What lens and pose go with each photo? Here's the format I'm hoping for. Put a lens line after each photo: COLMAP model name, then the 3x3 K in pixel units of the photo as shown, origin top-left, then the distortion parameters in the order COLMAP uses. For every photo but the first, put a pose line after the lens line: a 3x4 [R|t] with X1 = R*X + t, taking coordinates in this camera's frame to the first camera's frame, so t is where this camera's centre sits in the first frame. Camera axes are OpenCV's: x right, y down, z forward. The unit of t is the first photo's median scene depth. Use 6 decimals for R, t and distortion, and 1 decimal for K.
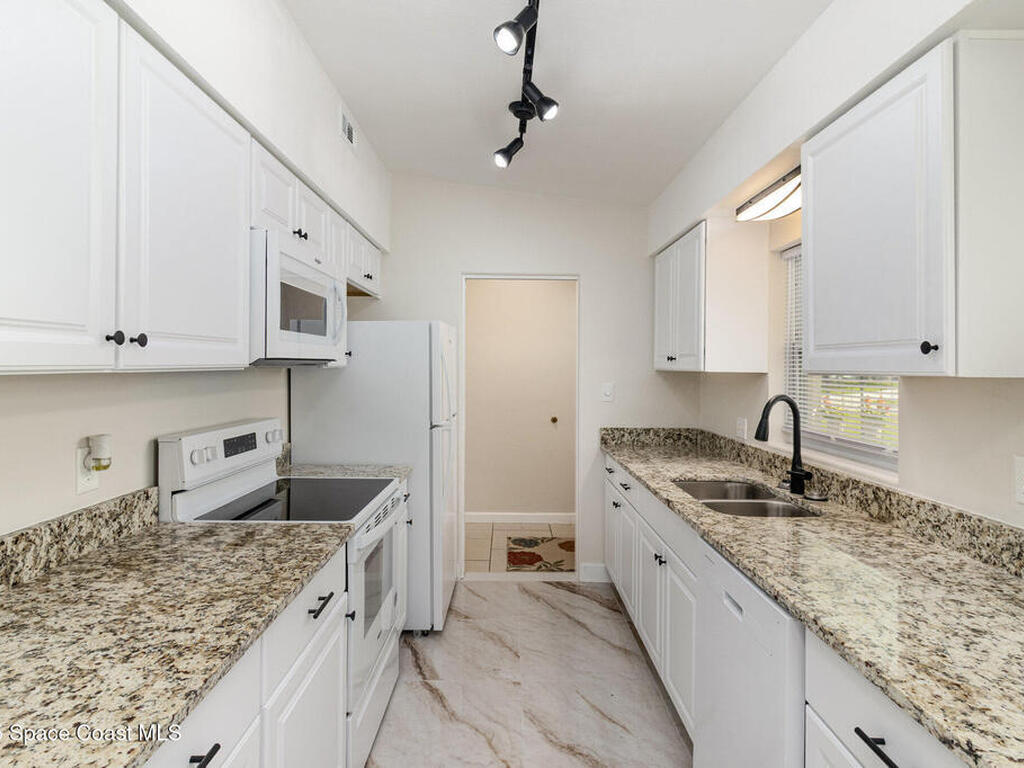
lens RADIAL K [[549.2, 0, 511.5], [0, 549.2, 376.2], [0, 0, 1]] dist [0.001318, 0.000130]
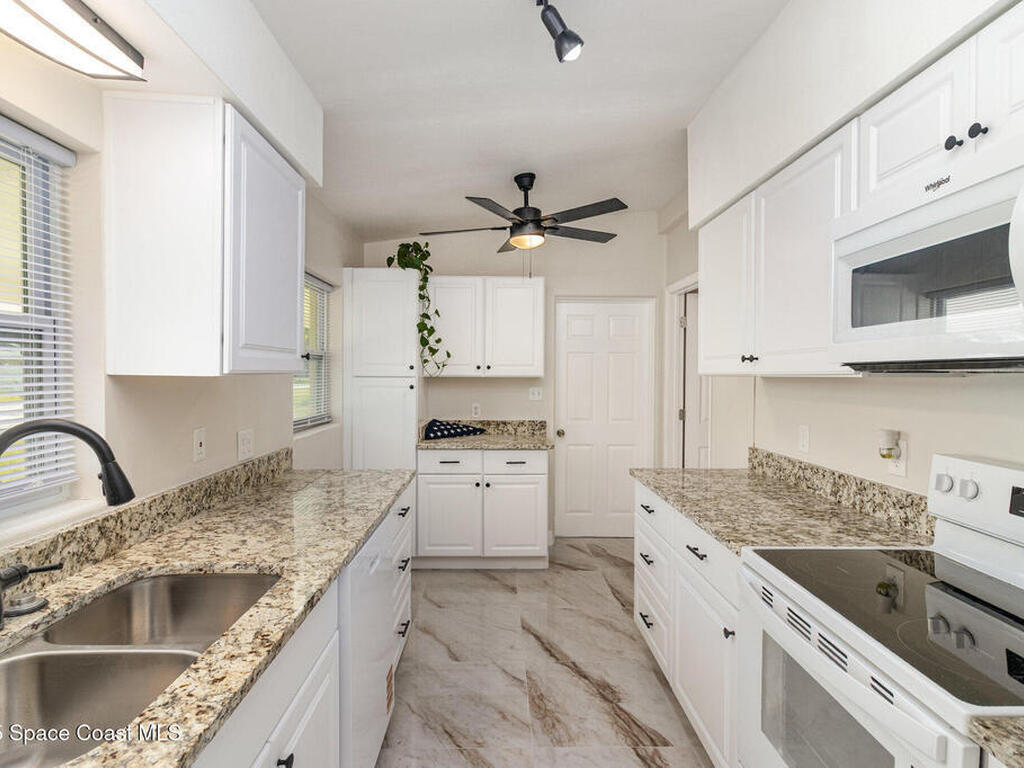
lens RADIAL K [[549.2, 0, 512.4], [0, 549.2, 378.9], [0, 0, 1]] dist [0.001318, 0.000130]
pose [[-0.999701, -0.011942, -0.021328, 0.118561], [-0.012555, 0.999505, 0.028831, -0.031511], [0.020973, 0.029090, -0.999357, 2.078871]]
